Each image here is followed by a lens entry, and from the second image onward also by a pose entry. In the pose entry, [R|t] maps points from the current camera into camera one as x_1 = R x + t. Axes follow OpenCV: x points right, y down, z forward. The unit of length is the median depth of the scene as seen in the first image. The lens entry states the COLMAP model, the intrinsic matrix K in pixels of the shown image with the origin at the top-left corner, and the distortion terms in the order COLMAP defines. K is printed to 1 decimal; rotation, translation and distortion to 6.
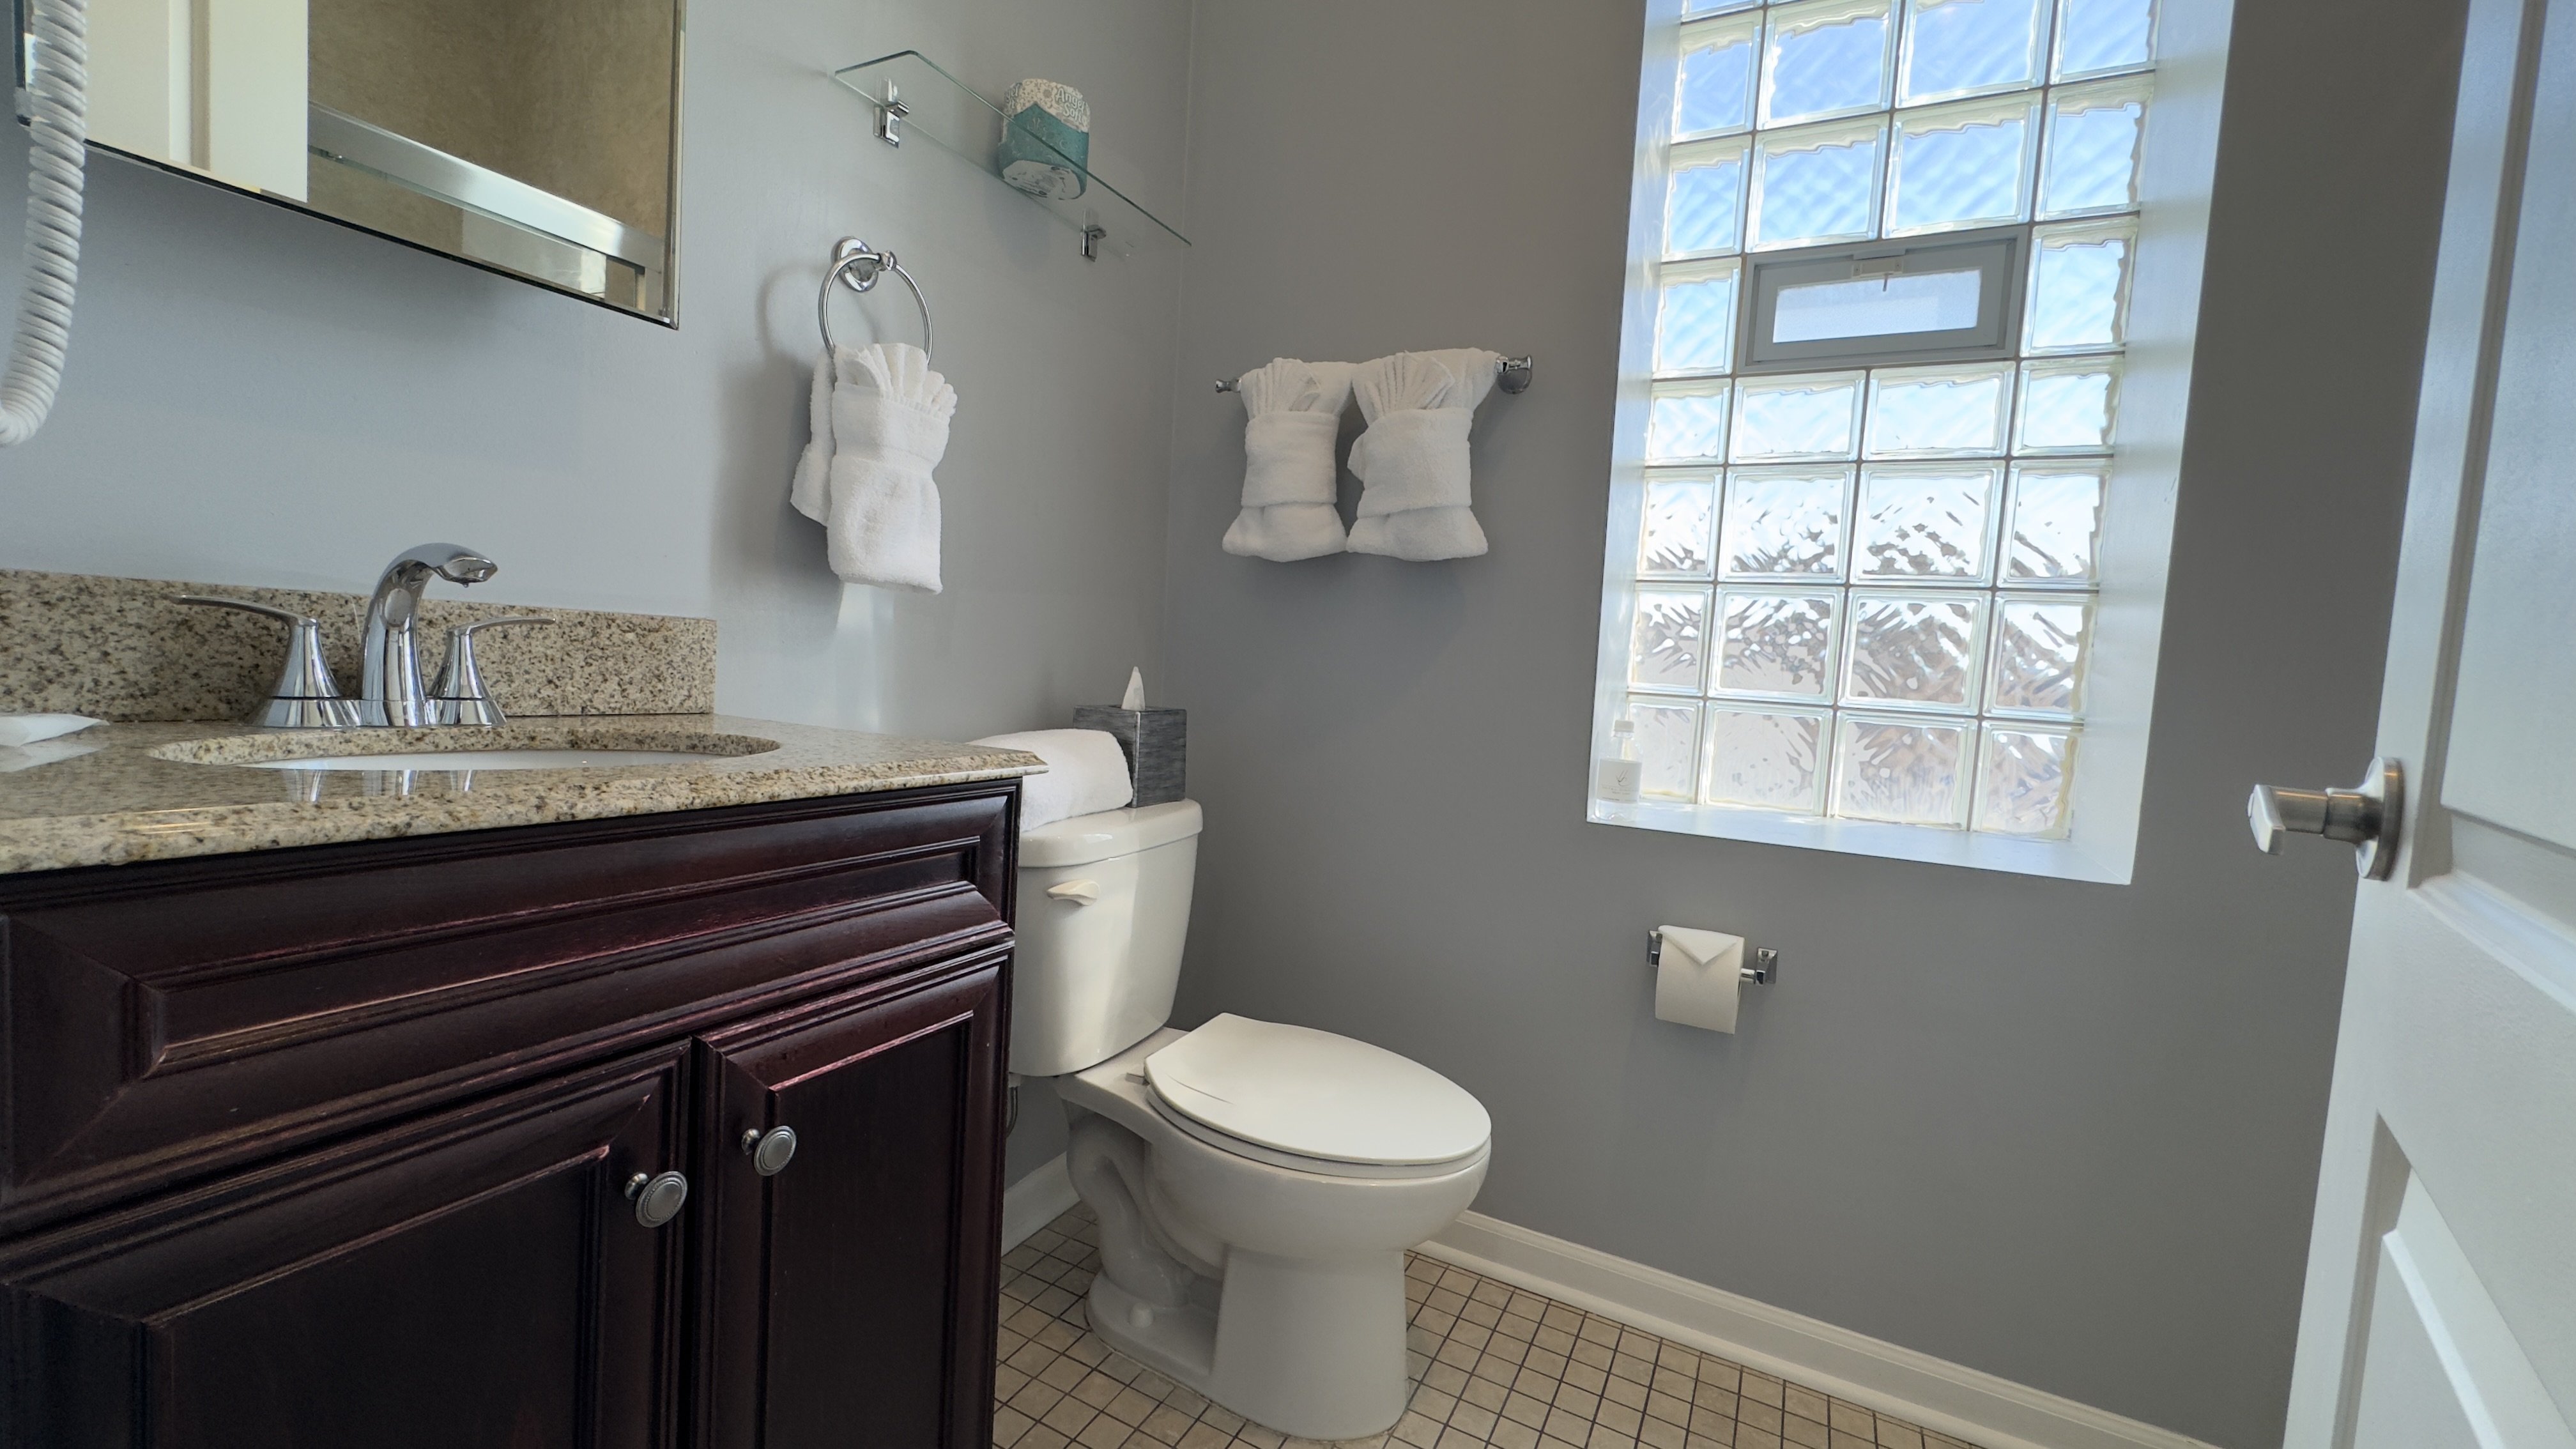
lens RADIAL K [[1035.8, 0, 1284.4], [0, 1035.8, 720.4], [0, 0, 1]] dist [0.002625, 0.000049]
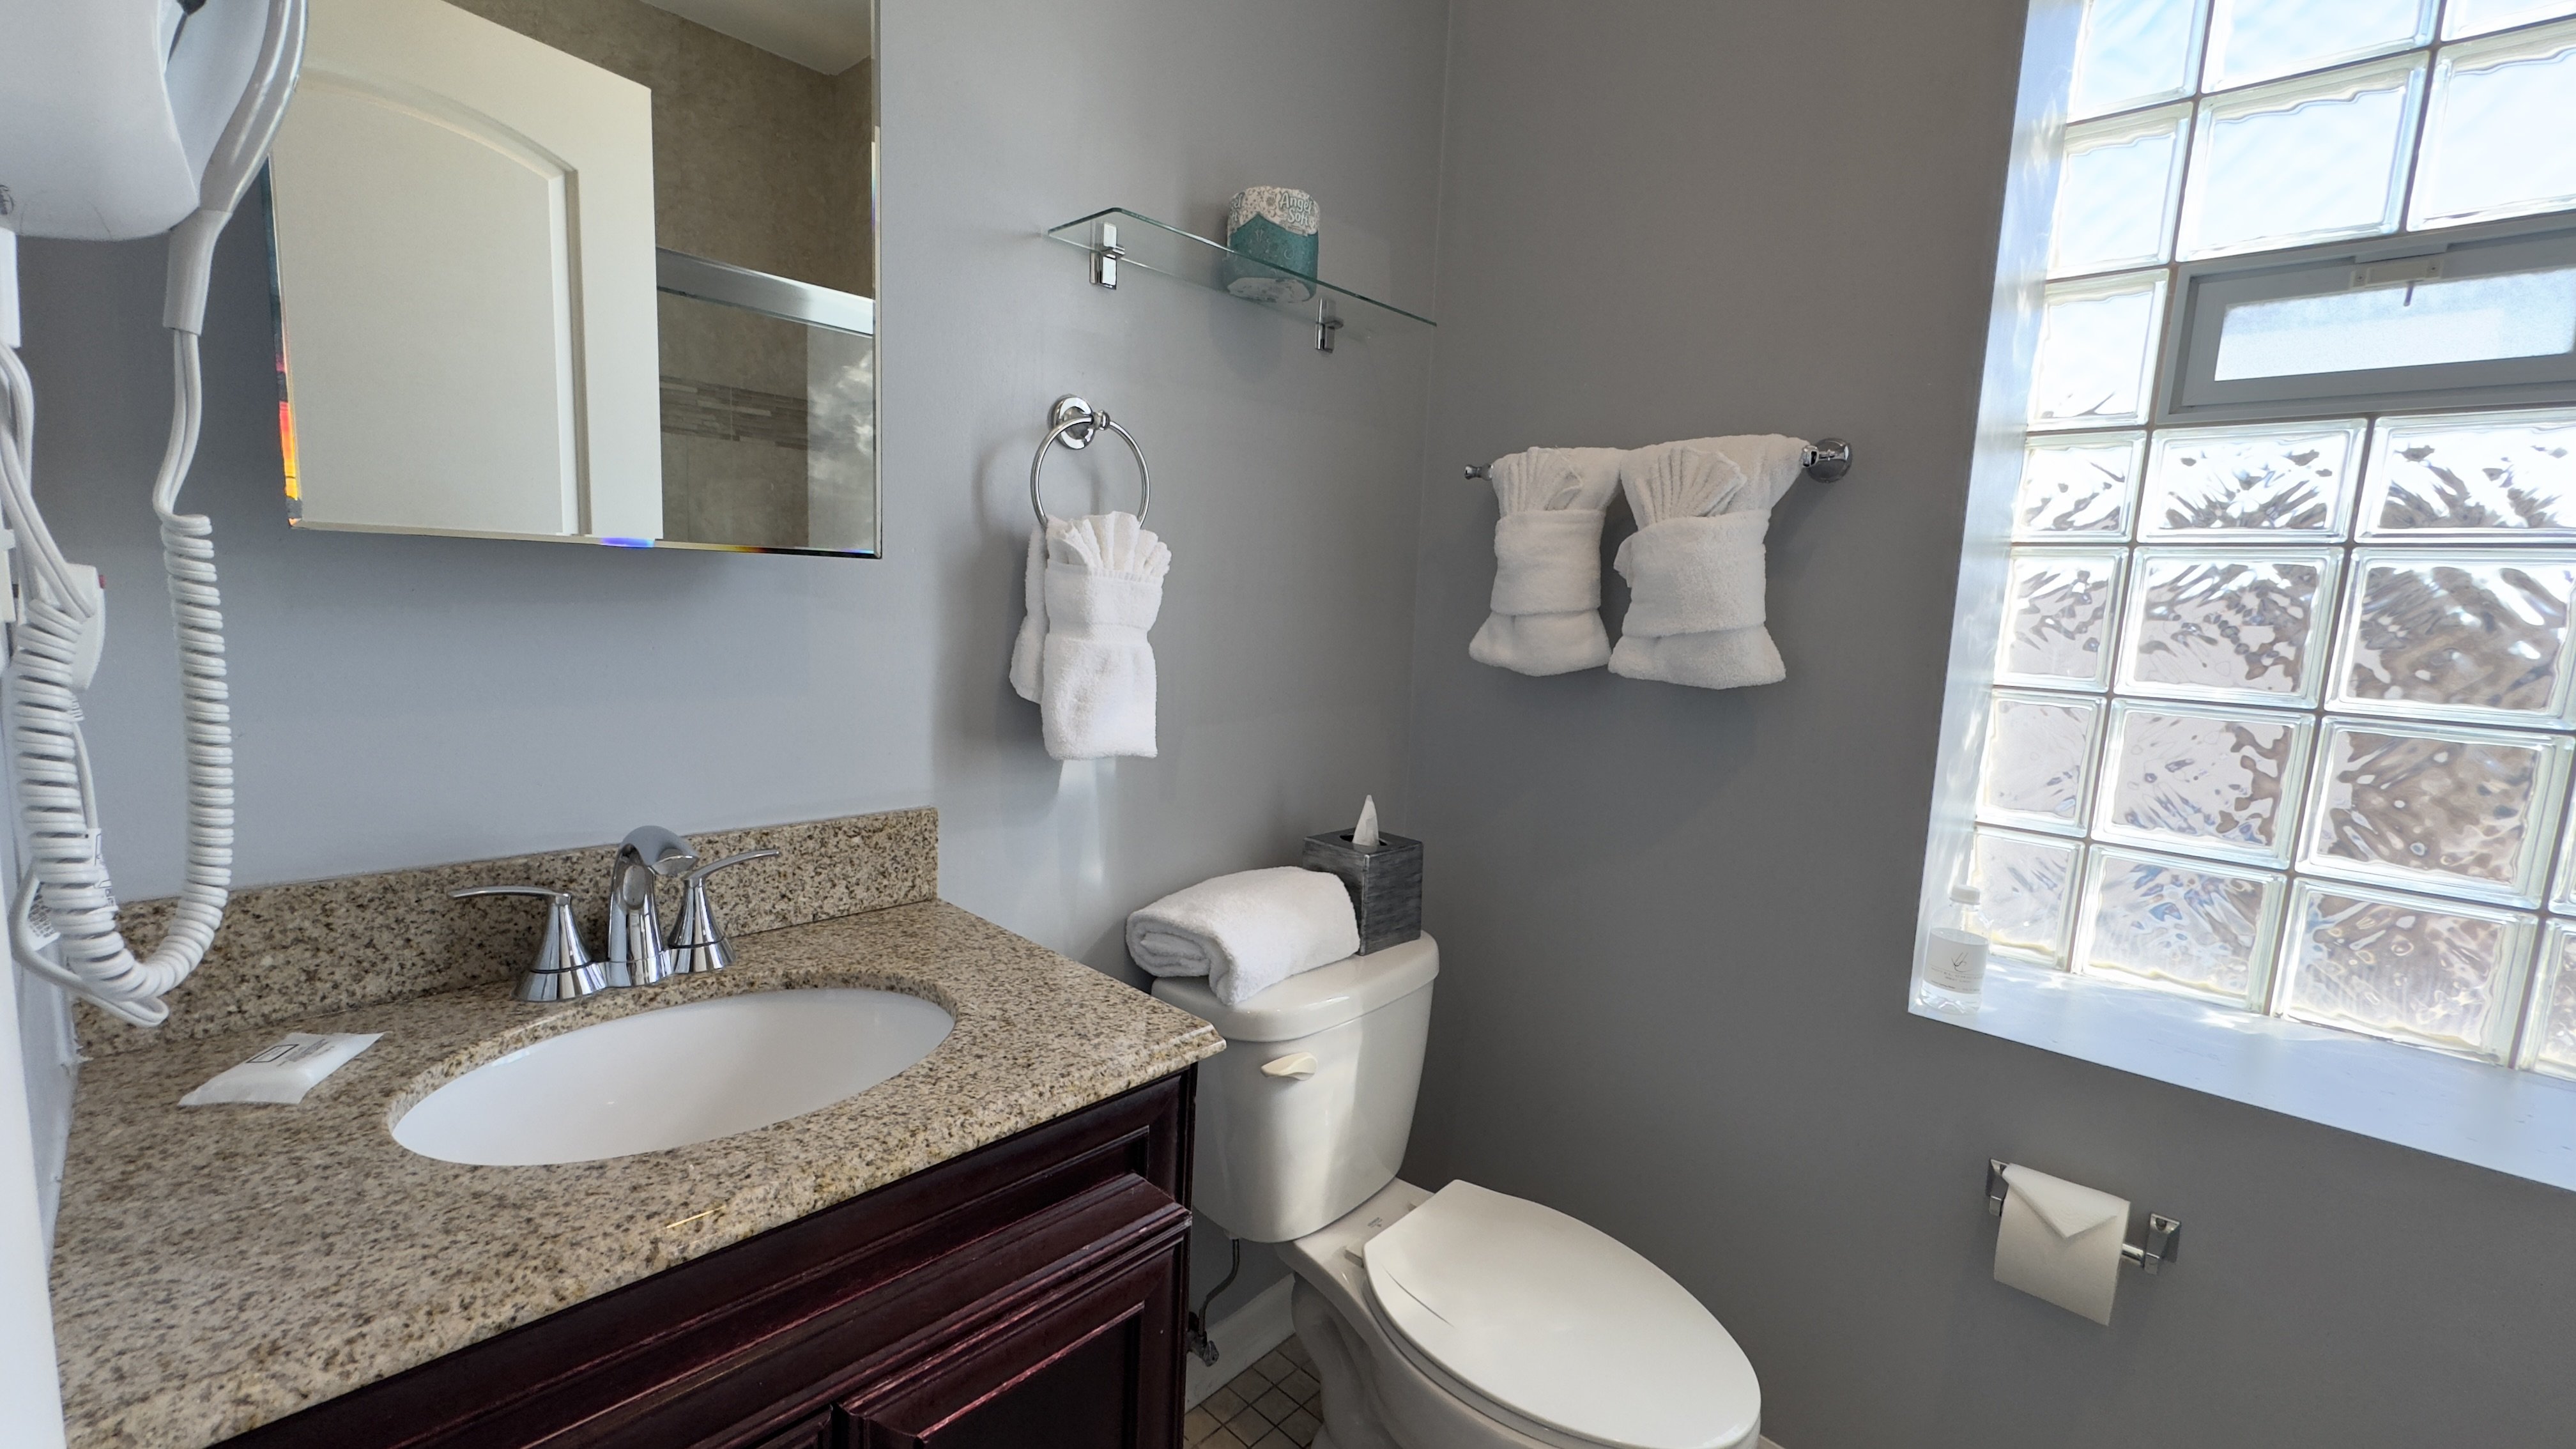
lens RADIAL K [[1035.8, 0, 1284.4], [0, 1035.8, 720.4], [0, 0, 1]] dist [0.002625, 0.000049]
pose [[0.960574, 0.019509, -0.277340, 0.045063], [-0.006219, 0.998793, 0.048718, -0.182204], [0.277956, -0.045073, 0.959536, 0.096351]]
